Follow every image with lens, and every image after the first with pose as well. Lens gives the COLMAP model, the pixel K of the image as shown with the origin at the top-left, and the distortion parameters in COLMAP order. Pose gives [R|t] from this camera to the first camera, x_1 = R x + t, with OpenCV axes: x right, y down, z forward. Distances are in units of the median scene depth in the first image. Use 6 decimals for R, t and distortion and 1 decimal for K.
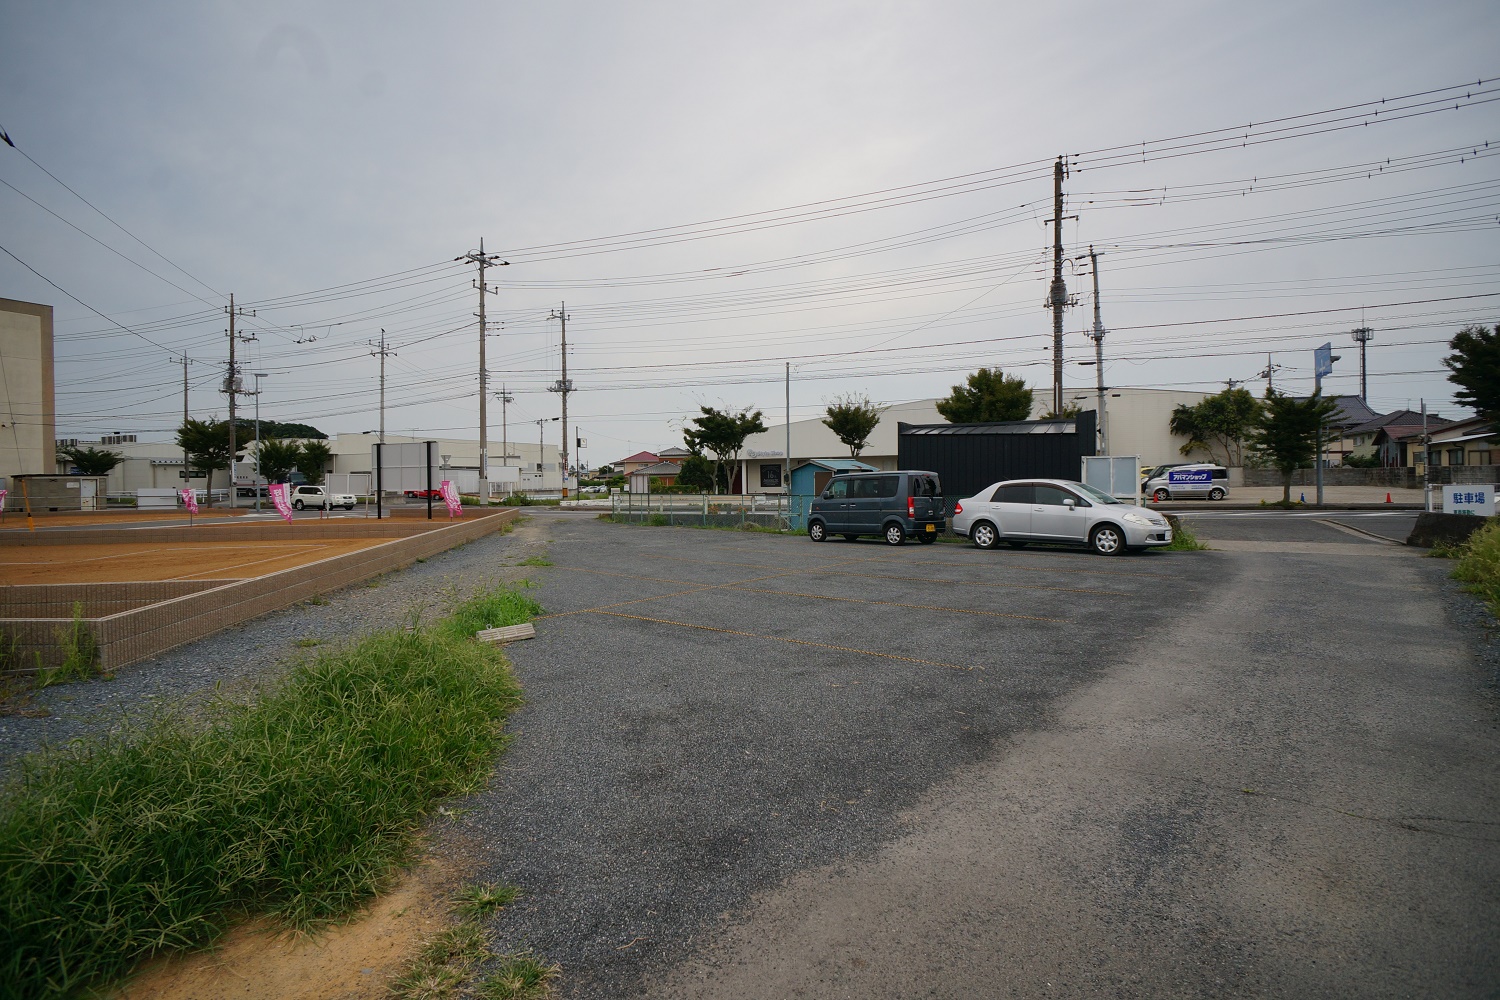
lens RADIAL K [[792.6, 0, 747.0], [0, 792.6, 487.8], [0, 0, 1]] dist [0.000148, 0.000202]
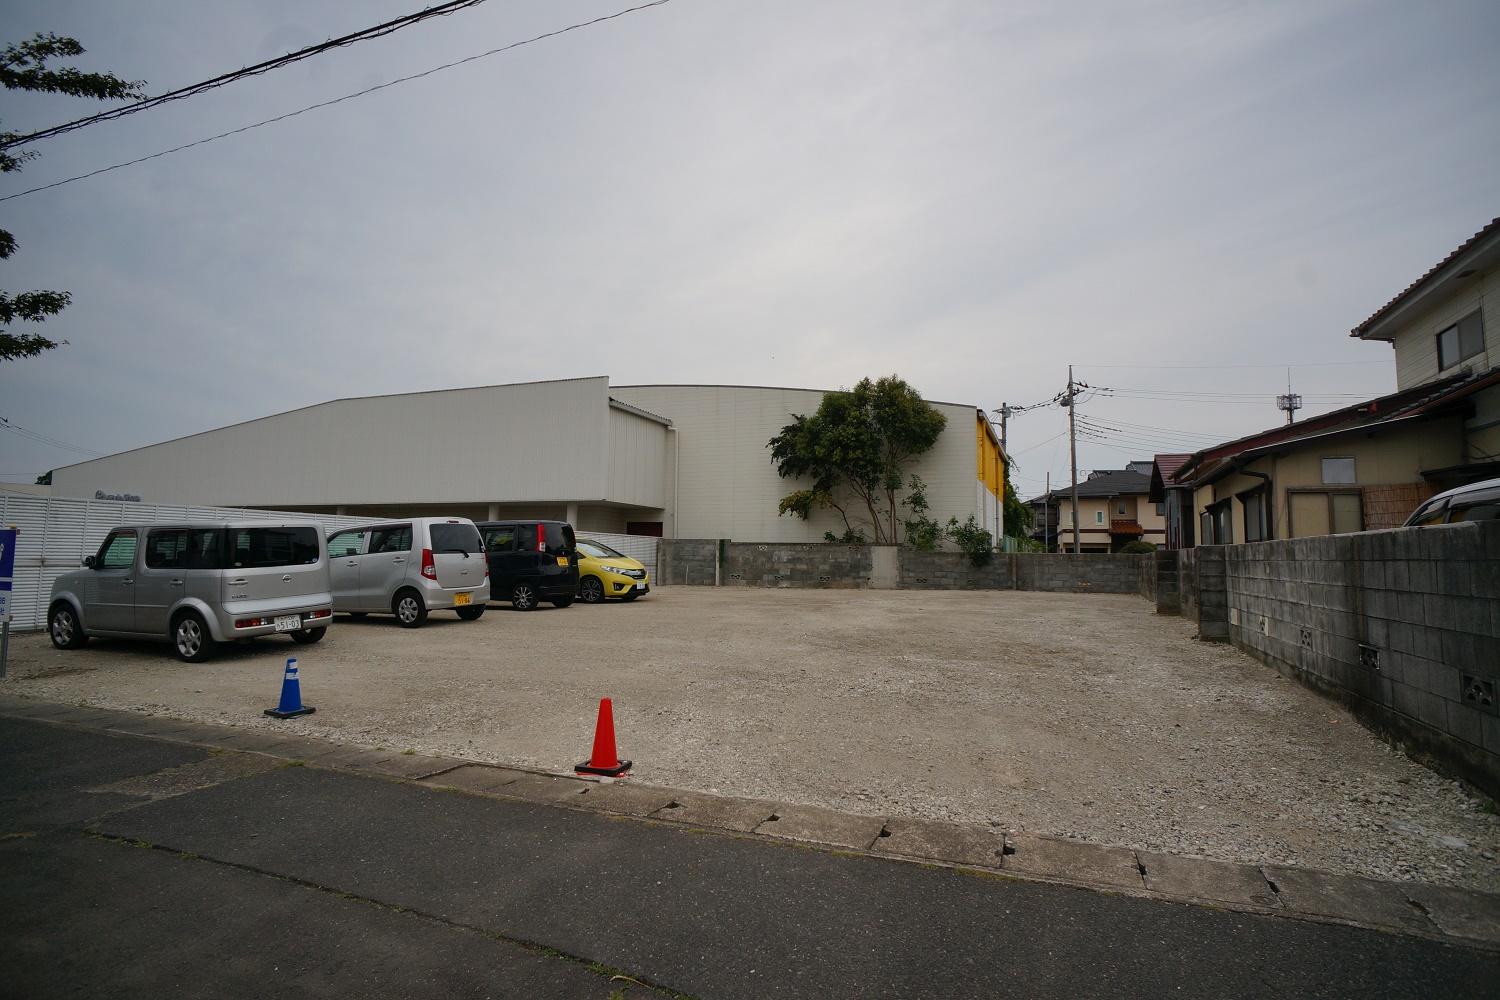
lens RADIAL K [[792.6, 0, 747.0], [0, 792.6, 487.8], [0, 0, 1]] dist [0.000148, 0.000202]
pose [[0.999239, 0.029215, 0.025859, 0.891460], [-0.026556, 0.994850, -0.097823, -0.020820], [-0.028583, 0.097061, 0.994868, 0.914332]]
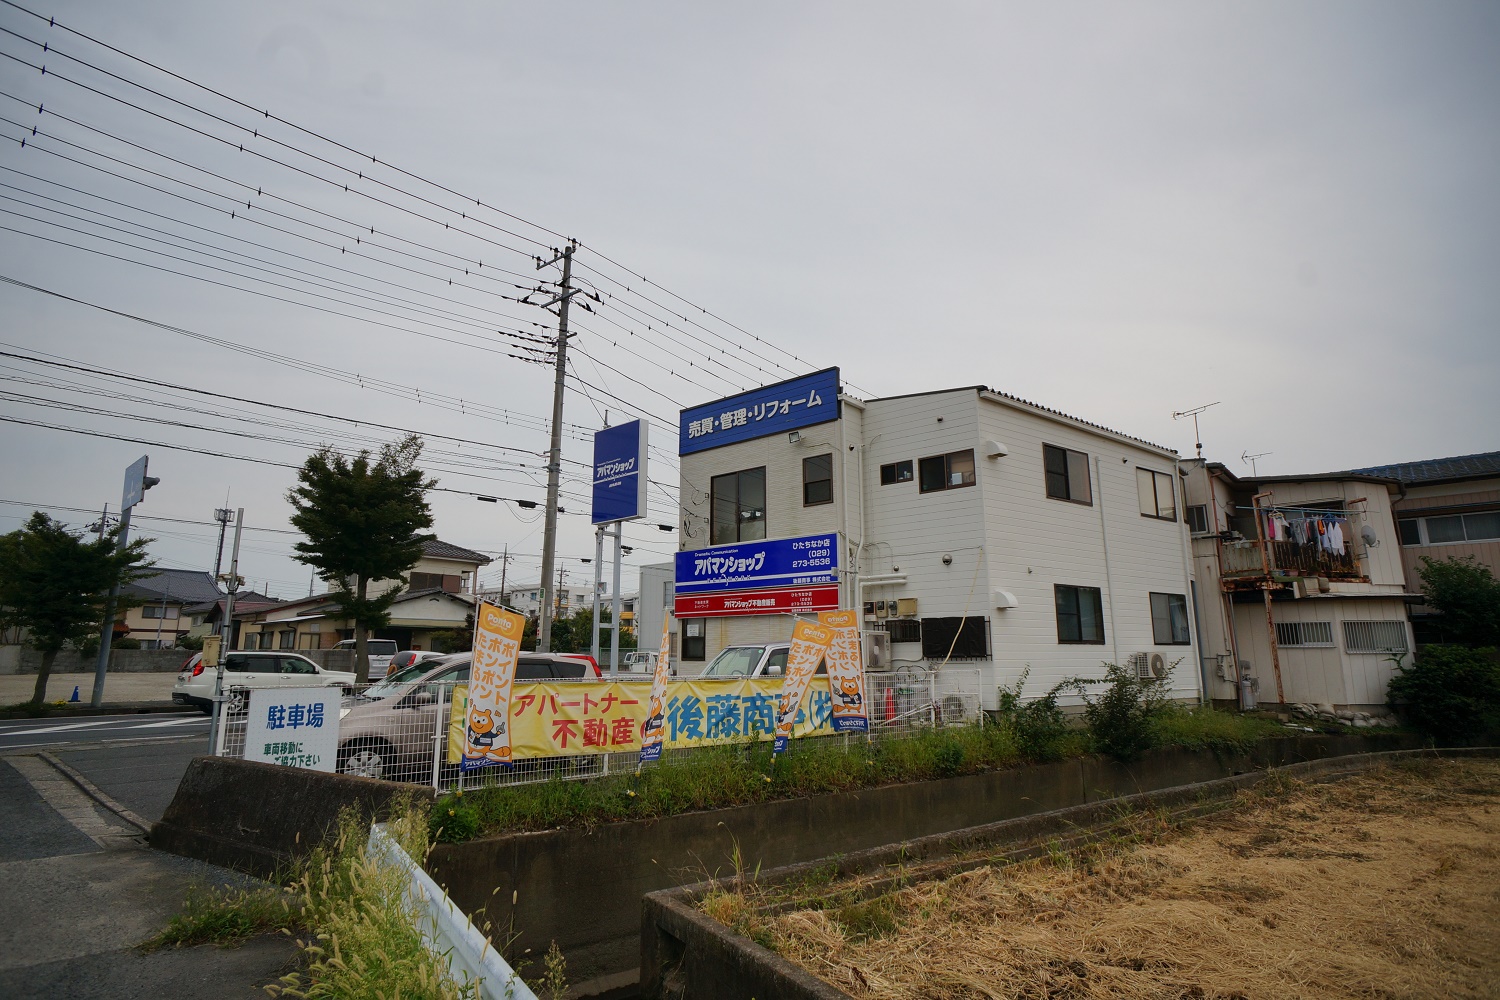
lens RADIAL K [[792.6, 0, 747.0], [0, 792.6, 487.8], [0, 0, 1]] dist [0.000148, 0.000202]
pose [[0.319011, 0.210739, 0.924024, 0.259526], [0.002528, 0.974773, -0.223186, -0.006517], [-0.947748, 0.073535, 0.310430, 0.287683]]
